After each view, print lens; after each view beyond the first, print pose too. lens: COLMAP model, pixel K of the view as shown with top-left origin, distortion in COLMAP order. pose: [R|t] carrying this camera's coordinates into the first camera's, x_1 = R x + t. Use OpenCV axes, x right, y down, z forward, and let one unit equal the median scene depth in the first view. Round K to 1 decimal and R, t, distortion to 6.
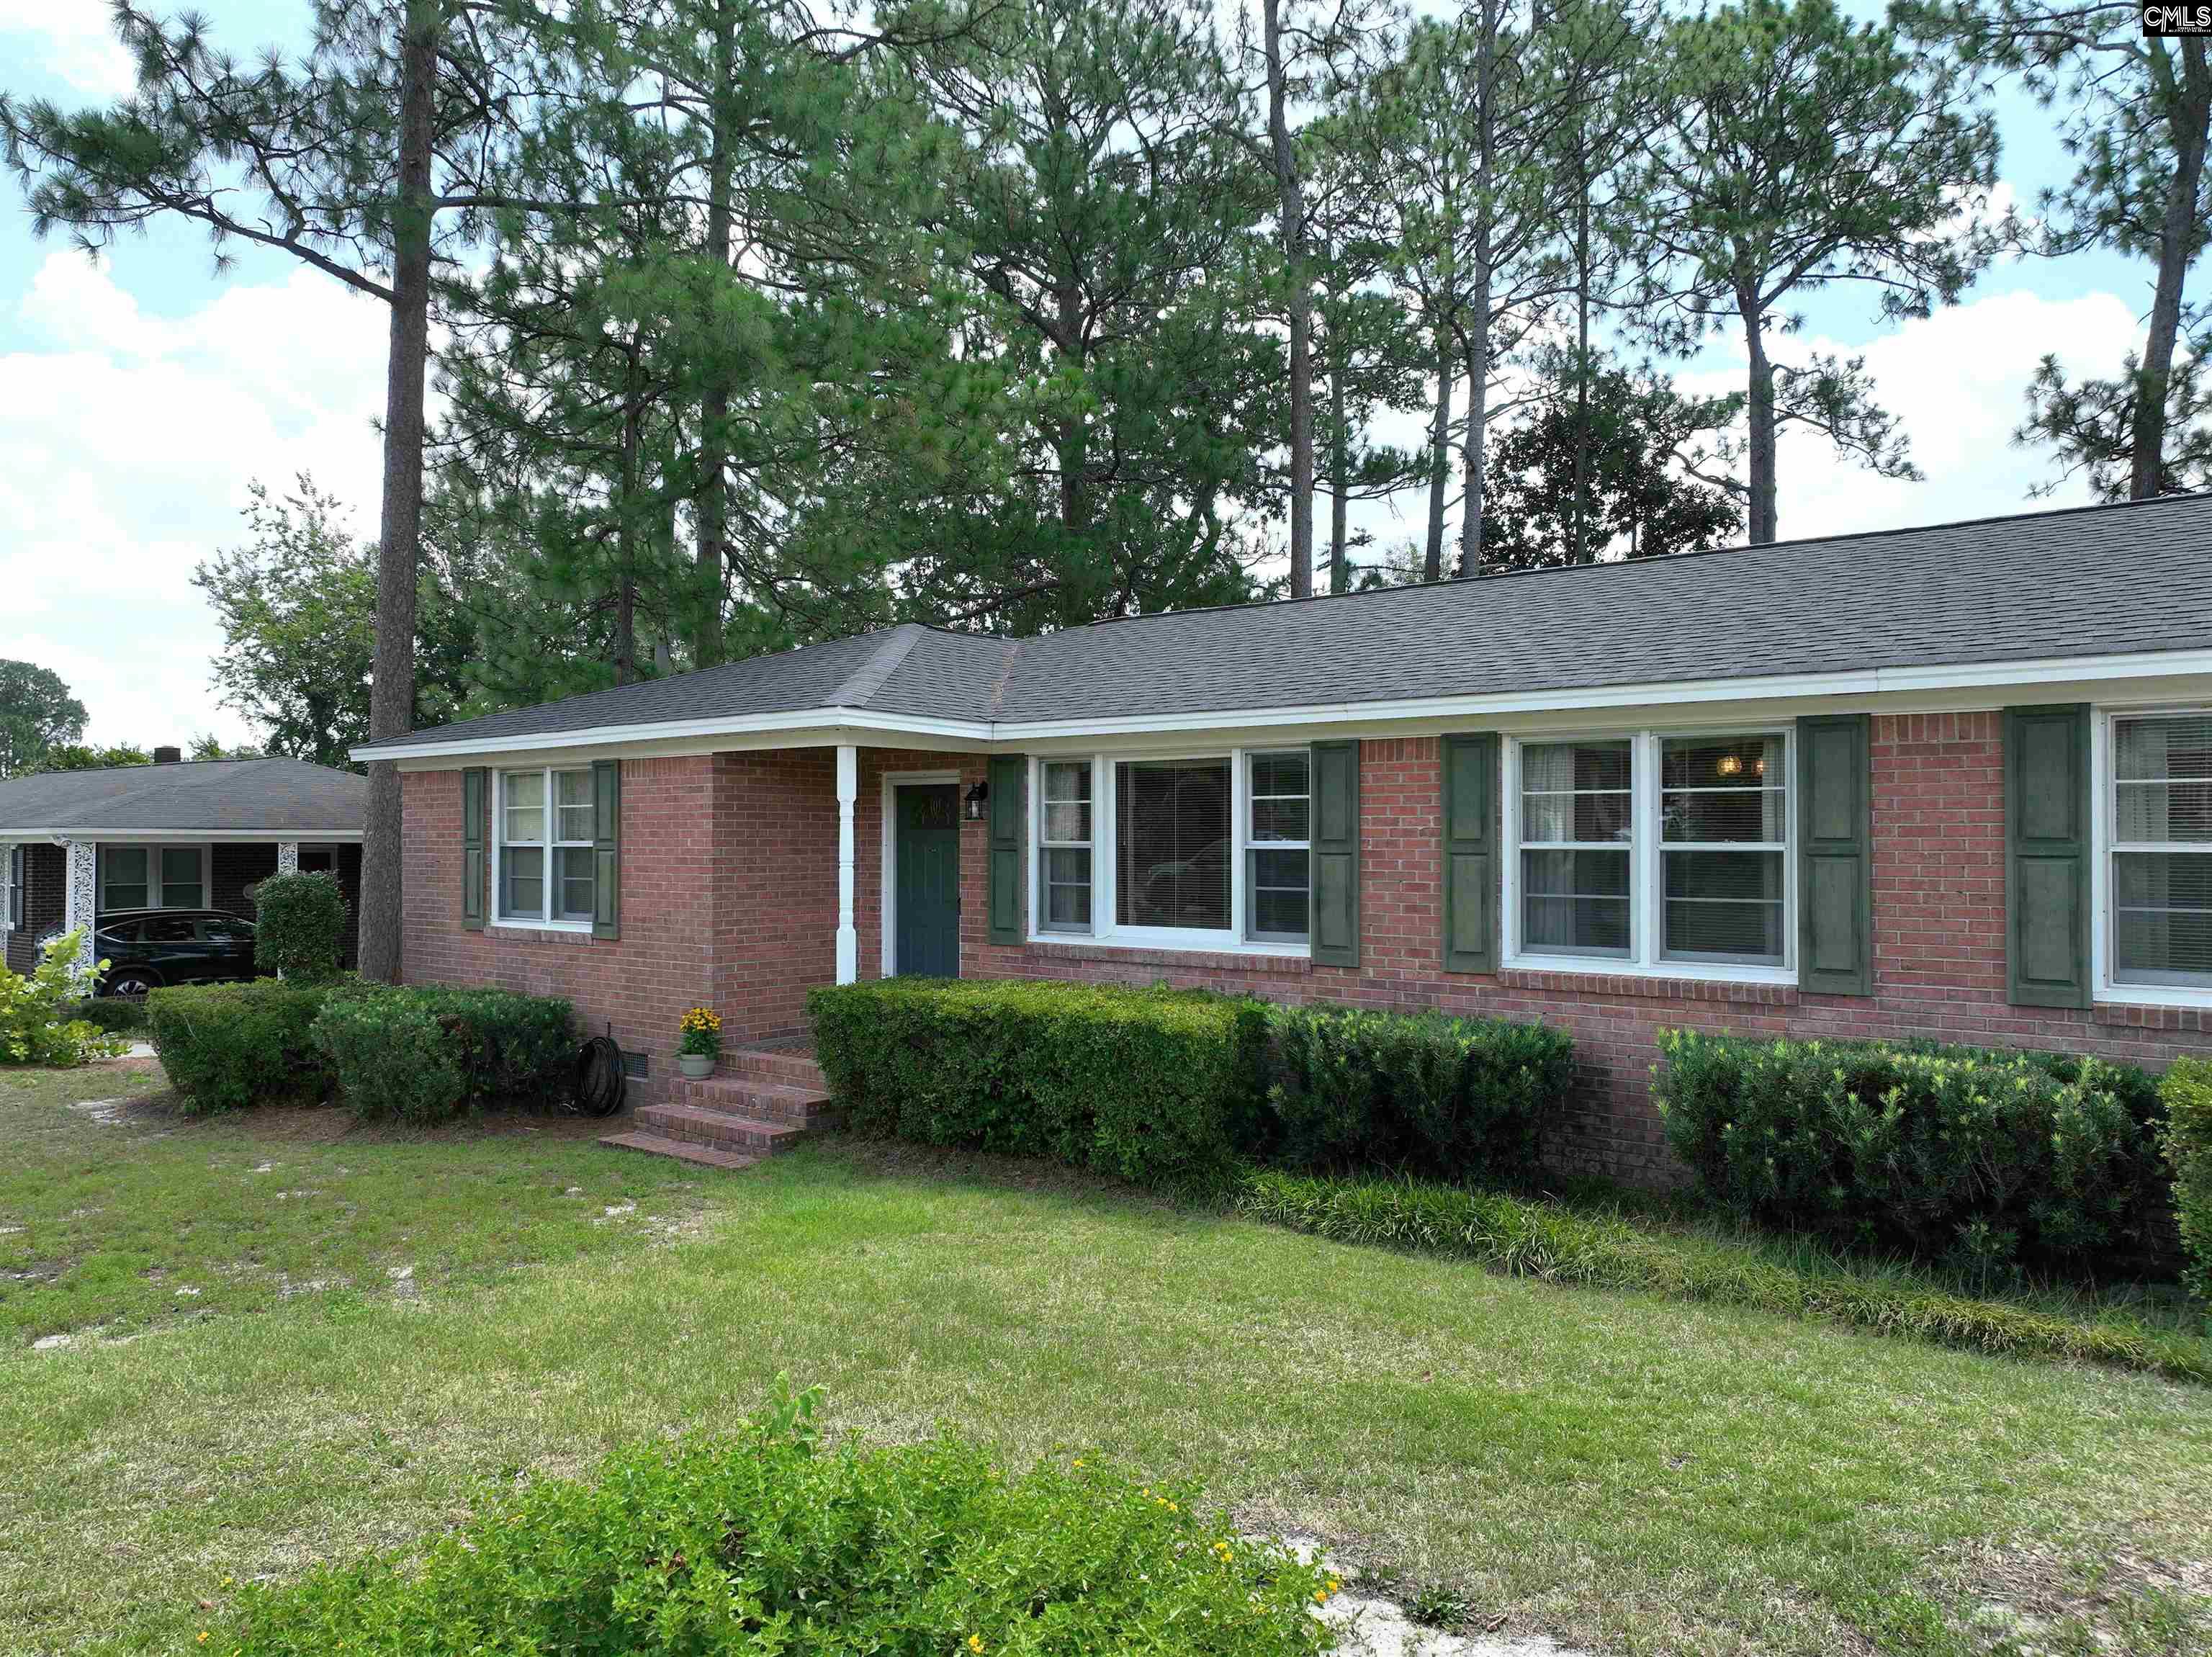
lens RADIAL K [[1600.7, 0, 1106.0], [0, 1600.7, 828.5], [0, 0, 1]] dist [0.007724, 0.001746]
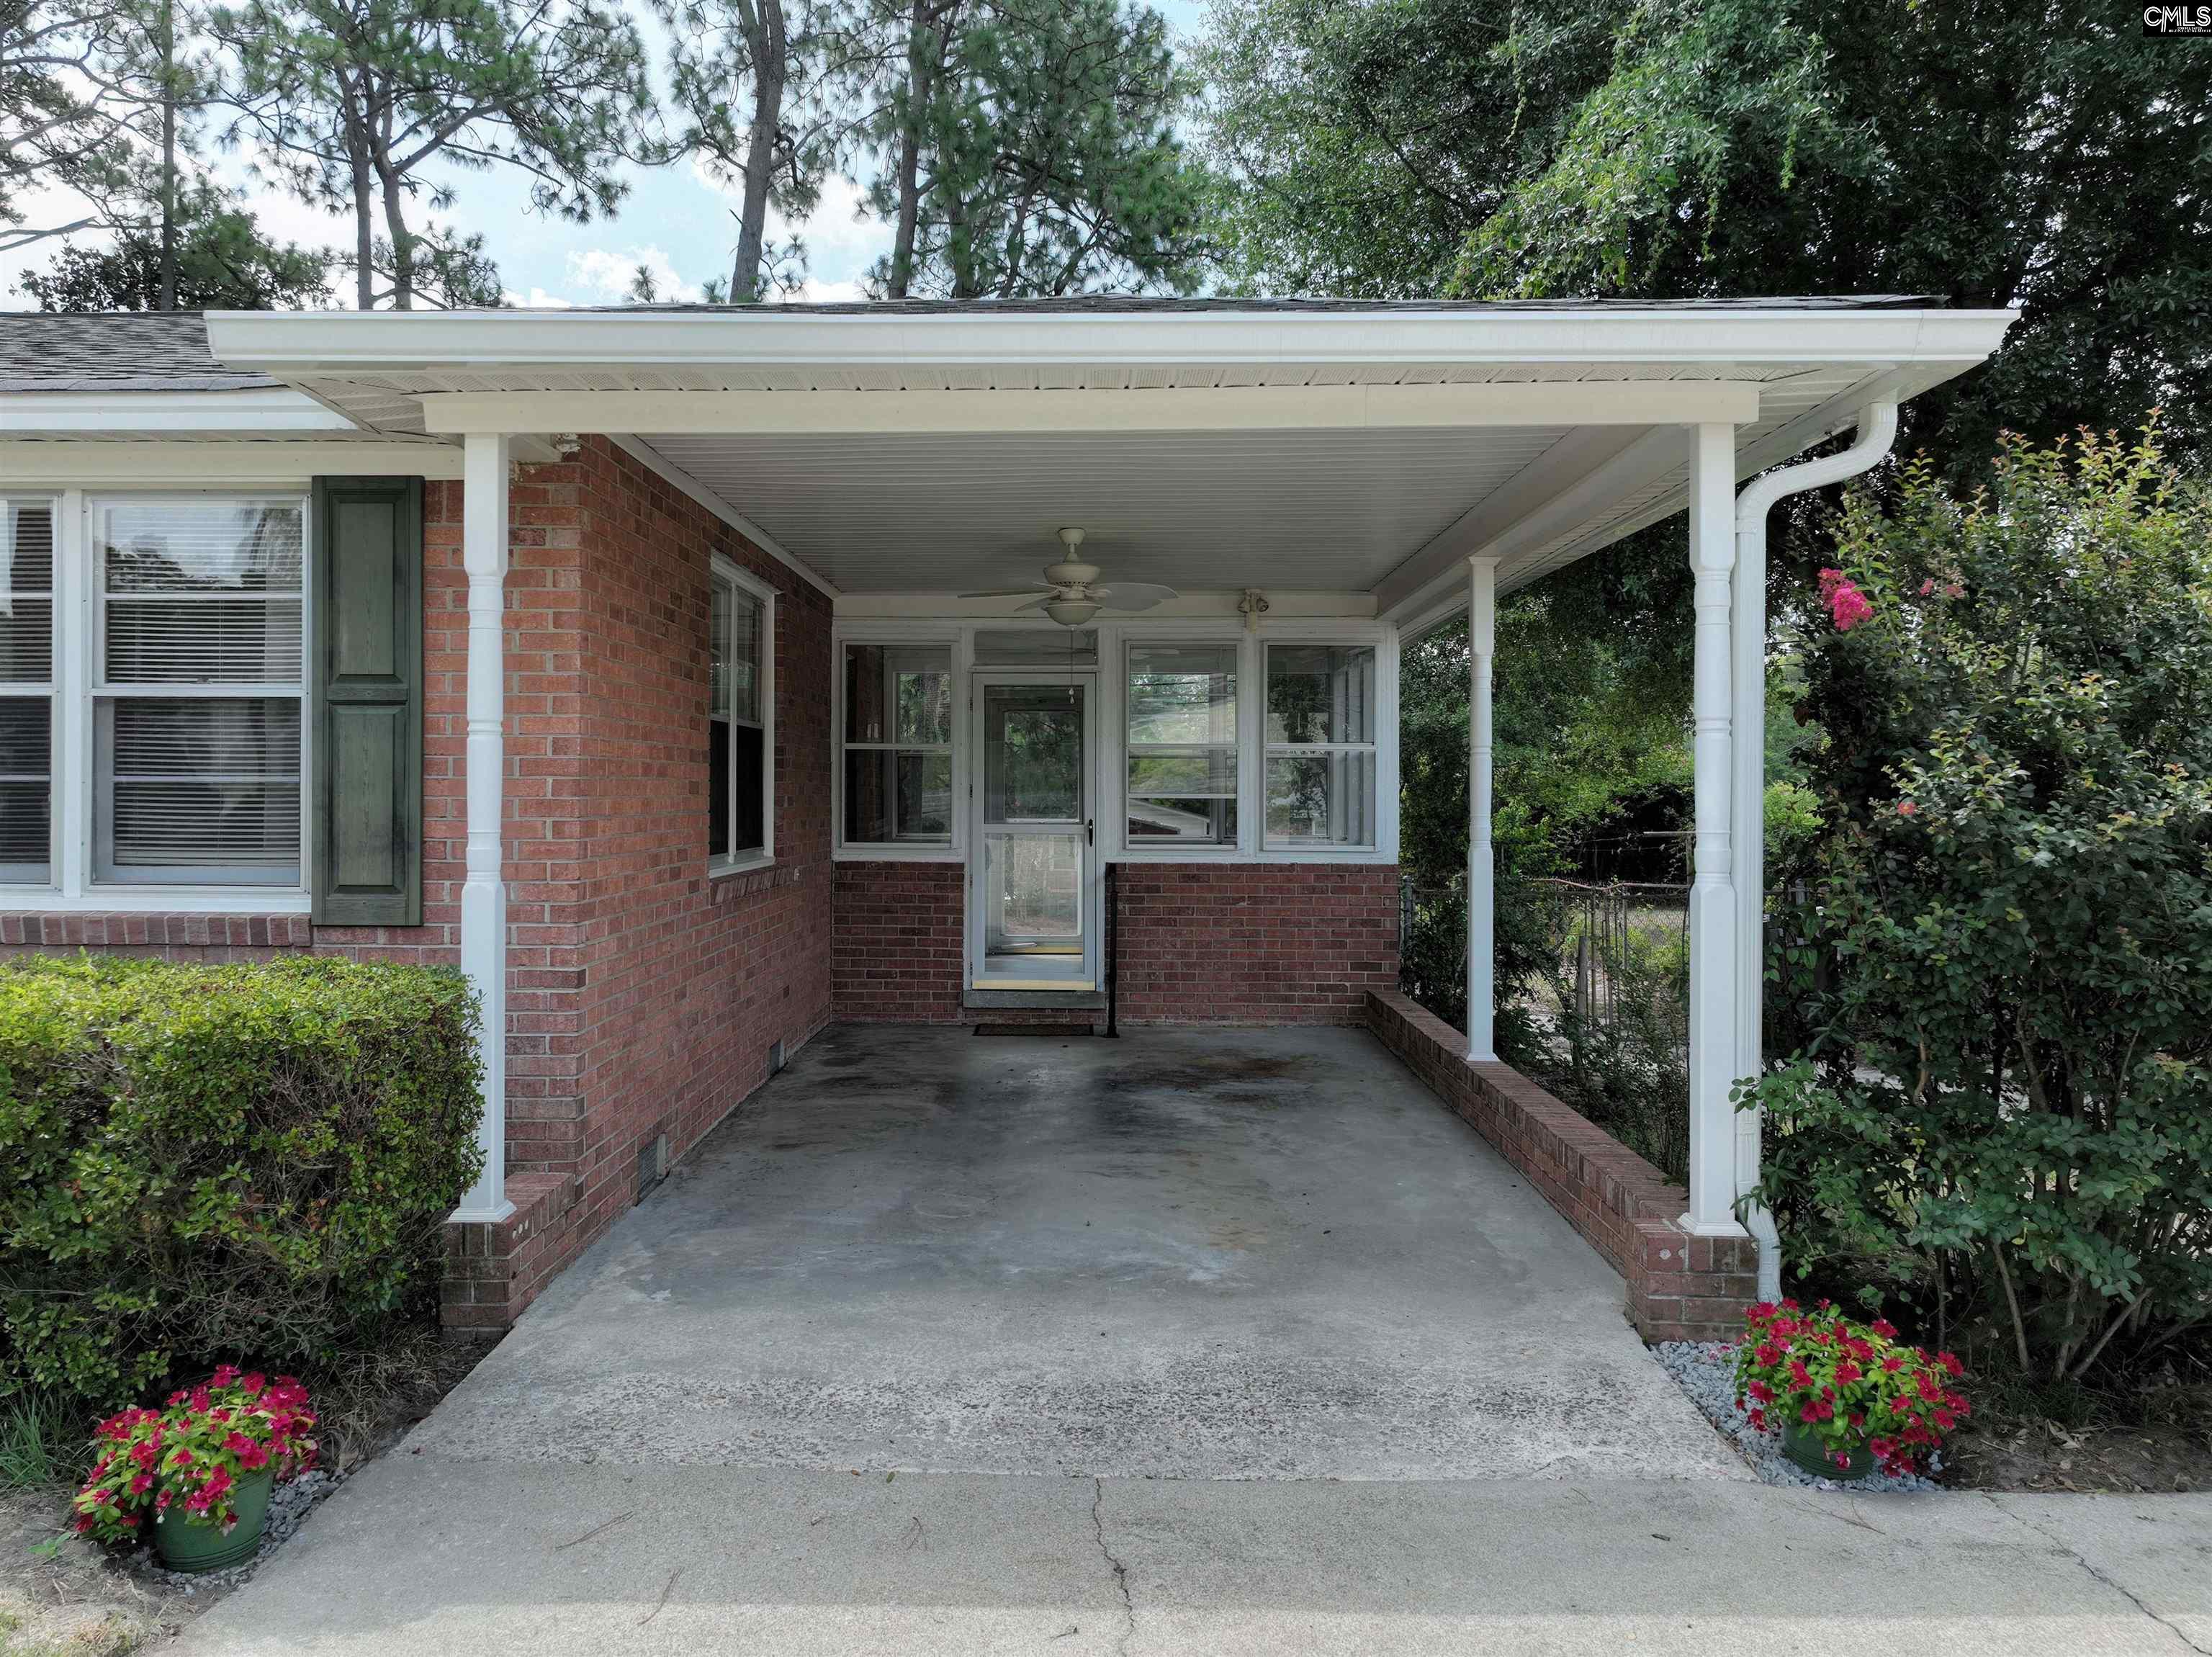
lens RADIAL K [[1644.8, 0, 1106.0], [0, 1644.8, 828.5], [0, 0, 1]] dist [0.000497, -0.000765]
pose [[0.771979, -0.018465, 0.635380, 0.196889], [-0.006648, 0.999289, 0.037117, 0.015423], [-0.635614, -0.032878, 0.771307, 0.034517]]
